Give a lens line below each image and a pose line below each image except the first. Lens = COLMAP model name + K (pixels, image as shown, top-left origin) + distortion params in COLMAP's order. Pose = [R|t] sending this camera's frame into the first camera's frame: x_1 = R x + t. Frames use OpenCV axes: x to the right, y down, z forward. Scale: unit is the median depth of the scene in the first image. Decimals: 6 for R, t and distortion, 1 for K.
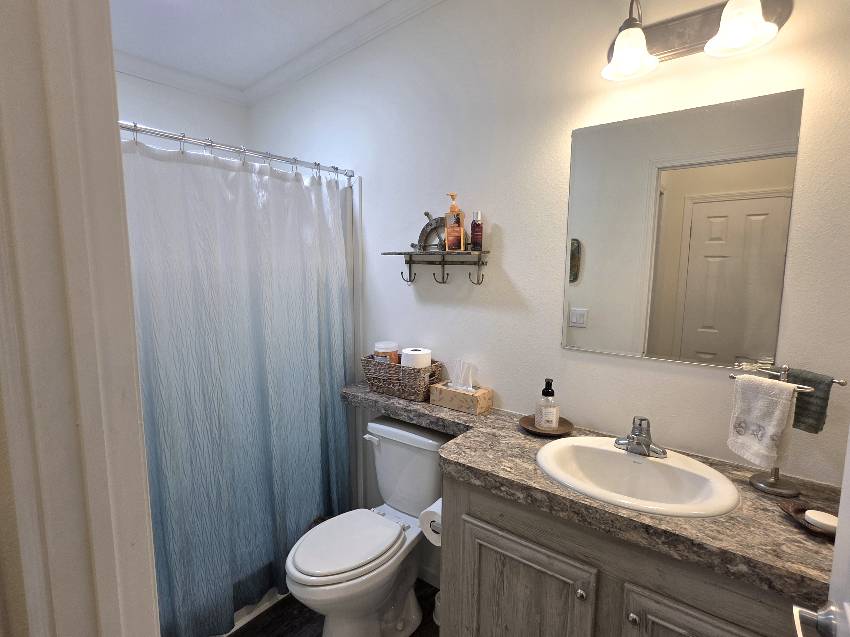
lens RADIAL K [[420.6, 0, 426.9], [0, 420.6, 322.6], [0, 0, 1]] dist [-0.001527, 0.002192]
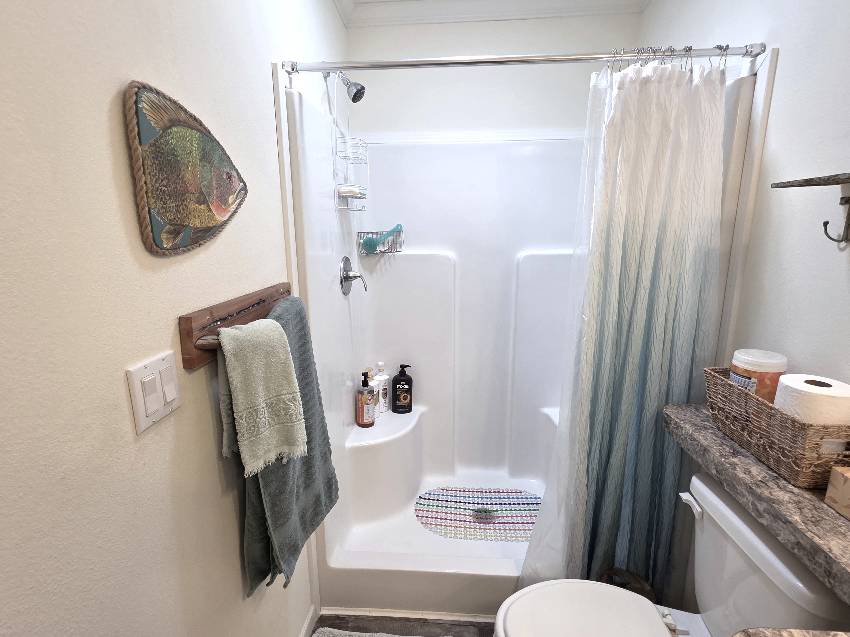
lens RADIAL K [[420.6, 0, 425.0], [0, 420.6, 323.2], [0, 0, 1]] dist [-0.001527, 0.002192]
pose [[0.560205, 0.163871, -0.811983, 0.100618], [-0.086254, 0.986448, 0.139572, -0.031437], [0.823851, -0.008152, 0.566748, 0.333205]]
